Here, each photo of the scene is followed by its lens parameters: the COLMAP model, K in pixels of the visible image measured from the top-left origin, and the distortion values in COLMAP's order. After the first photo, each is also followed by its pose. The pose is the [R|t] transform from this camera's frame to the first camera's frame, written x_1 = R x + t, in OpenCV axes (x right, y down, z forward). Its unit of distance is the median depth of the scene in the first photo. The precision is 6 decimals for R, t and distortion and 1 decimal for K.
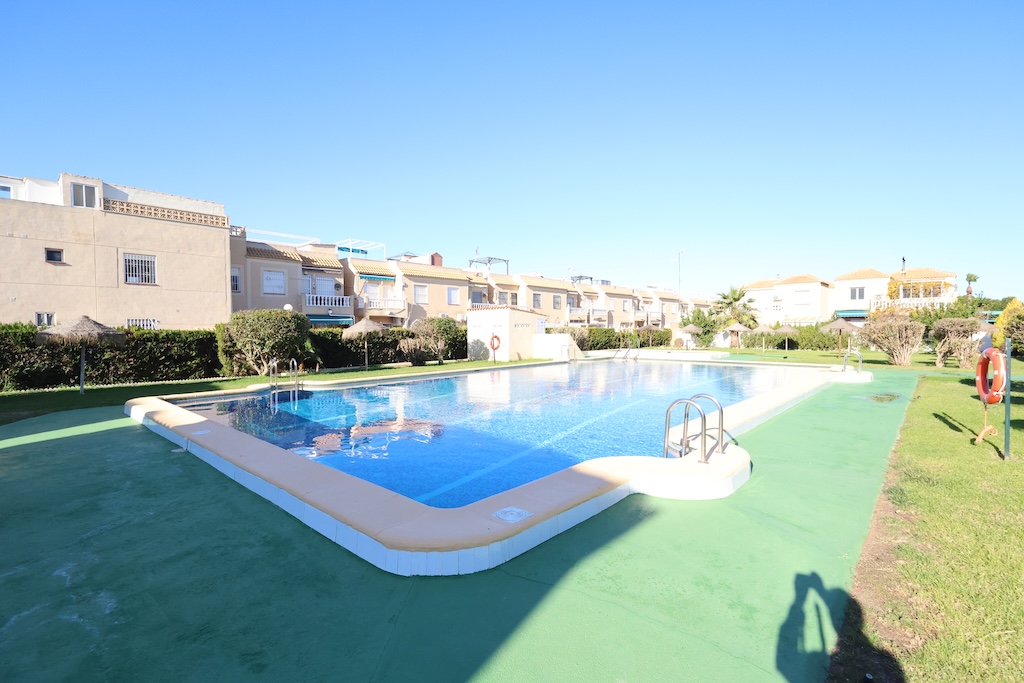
lens RADIAL K [[473.7, 0, 511.8], [0, 473.7, 335.1], [0, 0, 1]] dist [-0.001909, 0.000917]
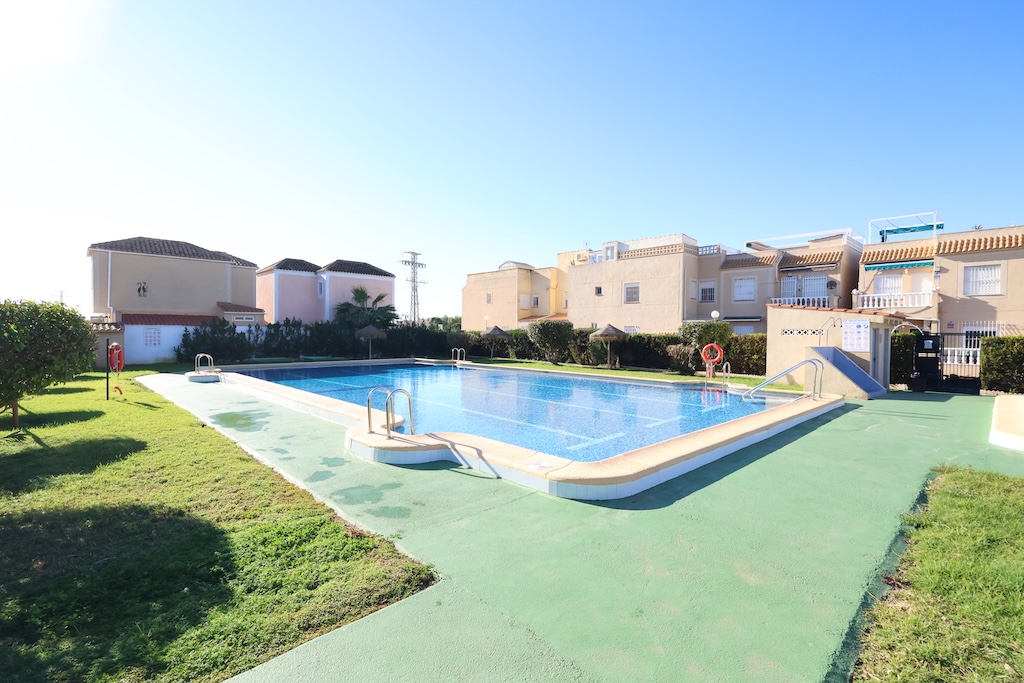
lens RADIAL K [[473.7, 0, 511.8], [0, 473.7, 340.7], [0, 0, 1]] dist [-0.001909, 0.000917]
pose [[-0.076699, 0.027680, -0.996670, 0.611942], [-0.020672, 0.999356, 0.029346, -0.018521], [0.996840, 0.022854, -0.076077, 0.587061]]
